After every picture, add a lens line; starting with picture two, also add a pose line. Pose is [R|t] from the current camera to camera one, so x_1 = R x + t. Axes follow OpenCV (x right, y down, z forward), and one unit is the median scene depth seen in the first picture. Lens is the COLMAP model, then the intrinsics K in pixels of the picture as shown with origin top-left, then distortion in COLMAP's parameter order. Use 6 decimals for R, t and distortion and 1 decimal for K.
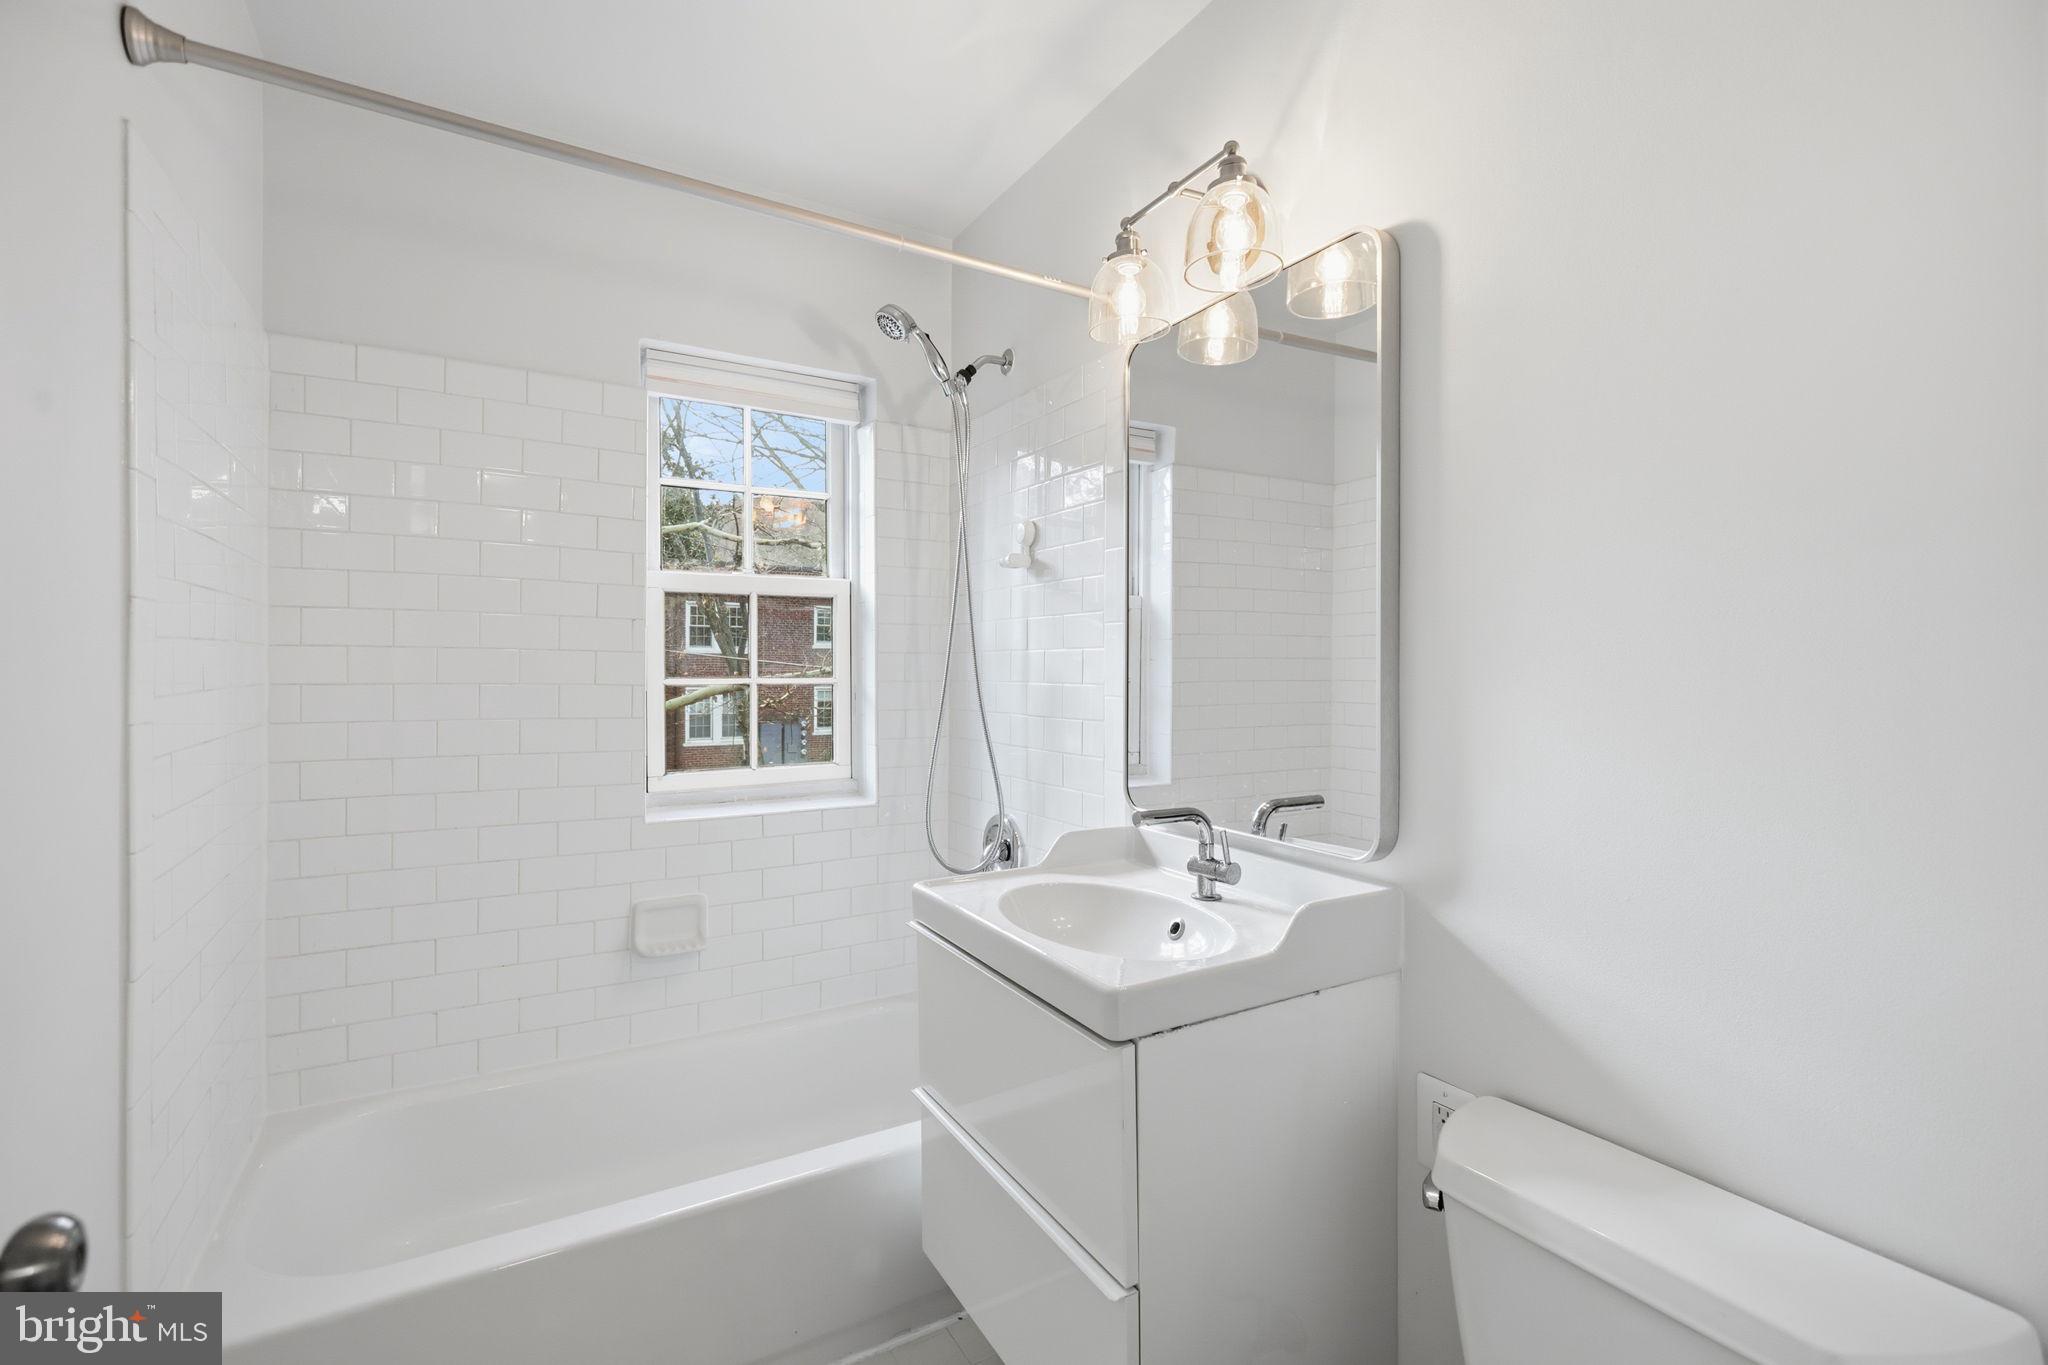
lens RADIAL K [[912.8, 0, 1029.0], [0, 912.8, 673.5], [0, 0, 1]] dist [-0.001210, 0.000330]
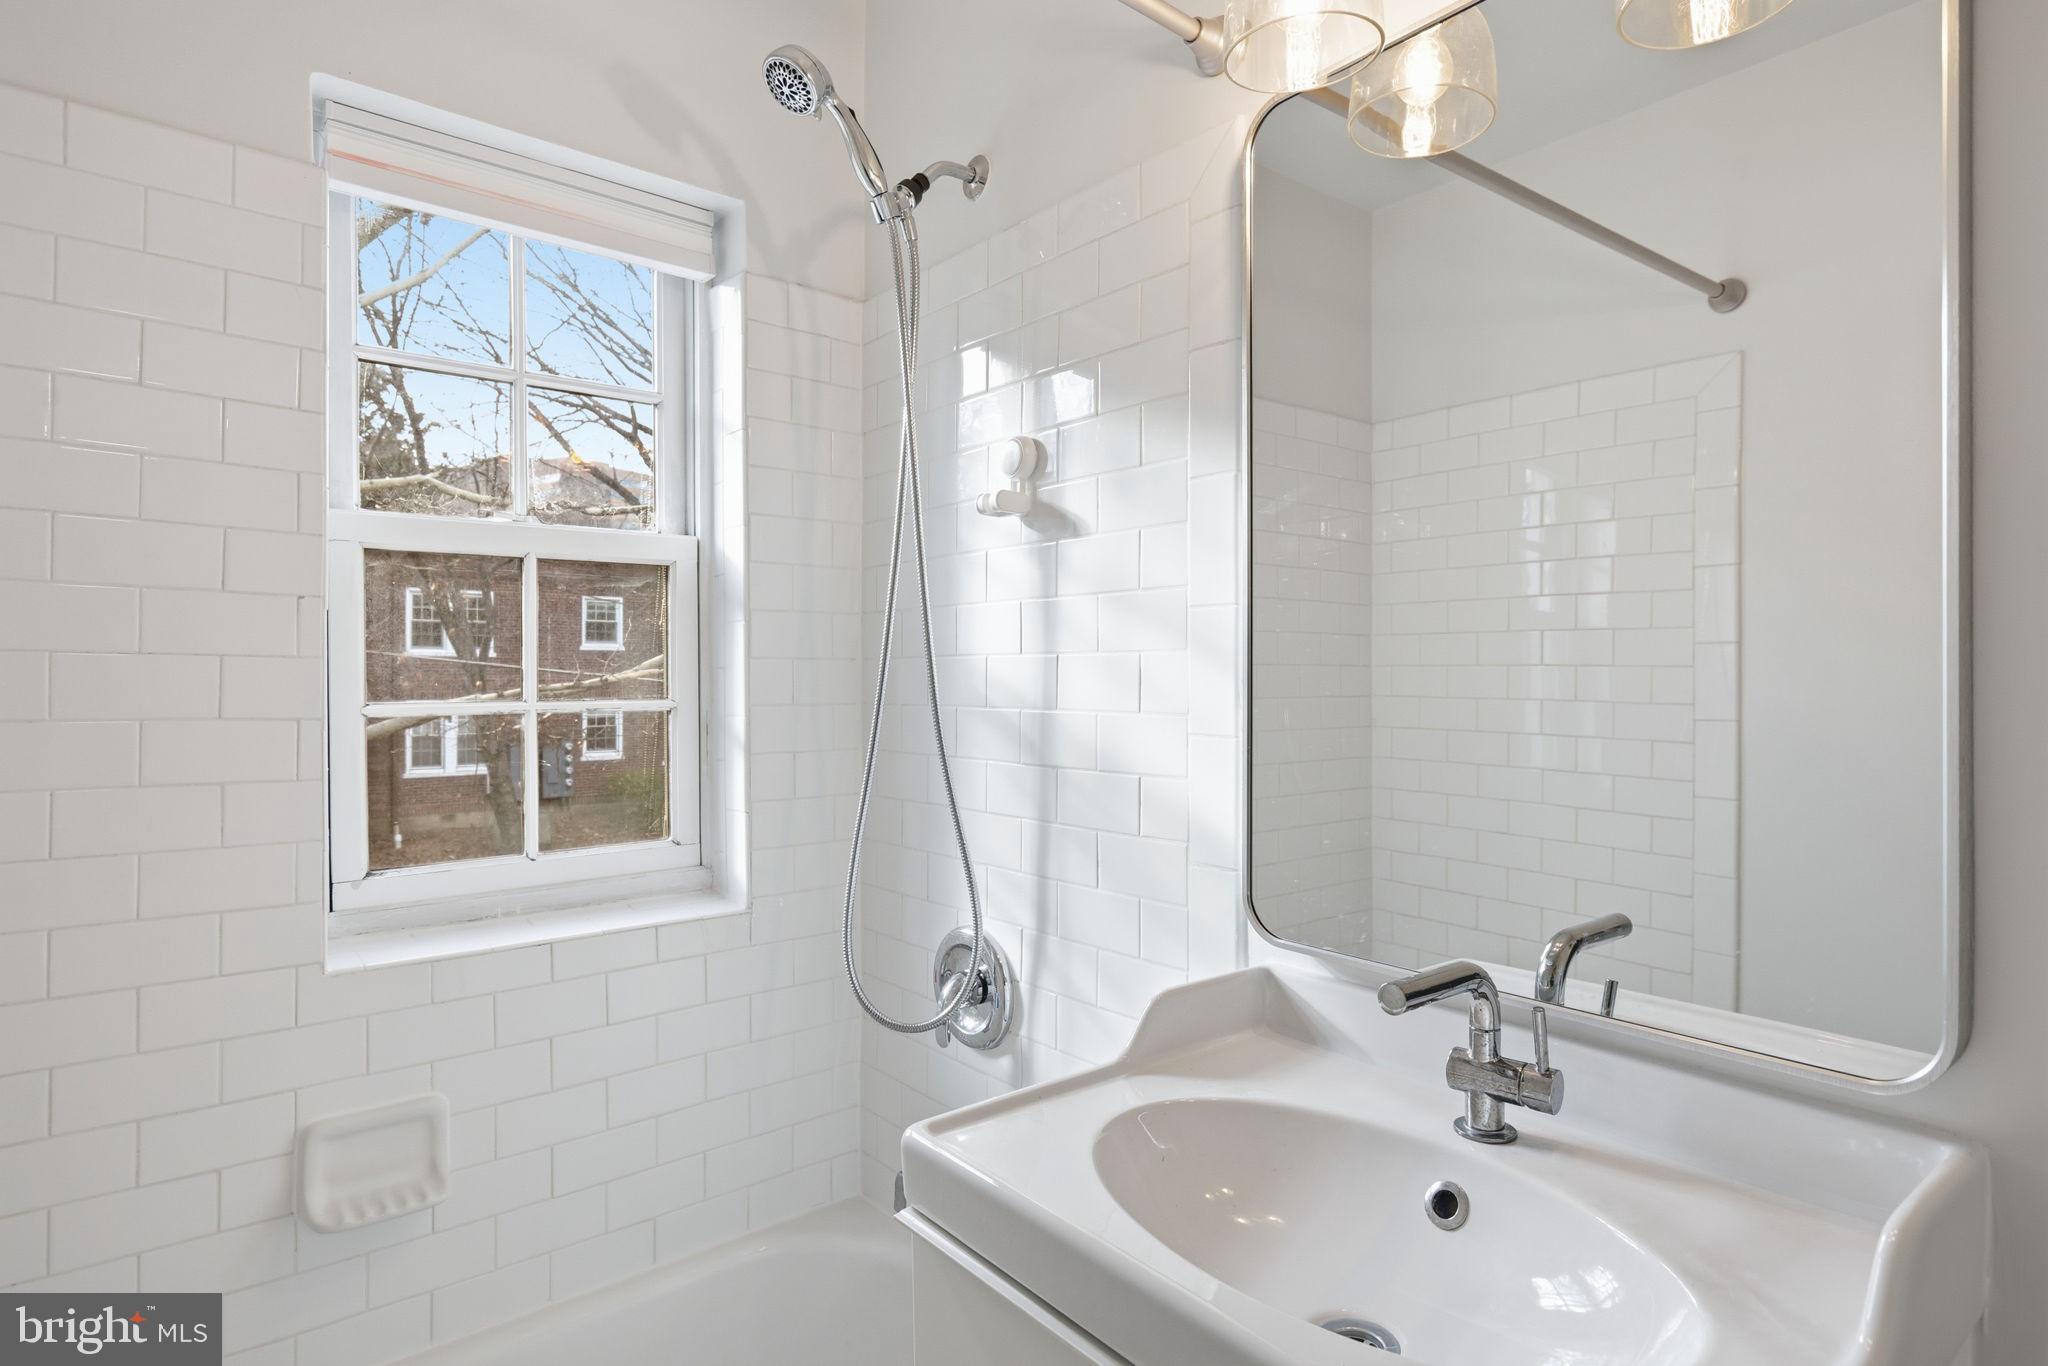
lens RADIAL K [[1080.3, 0, 1018.5], [0, 1080.3, 680.9], [0, 0, 1]] dist [-0.000318, 0.000467]
pose [[0.987912, -0.002717, 0.154990, -0.102494], [0.002640, 0.999996, 0.000707, -0.007932], [-0.154991, -0.000290, 0.987916, 0.274573]]
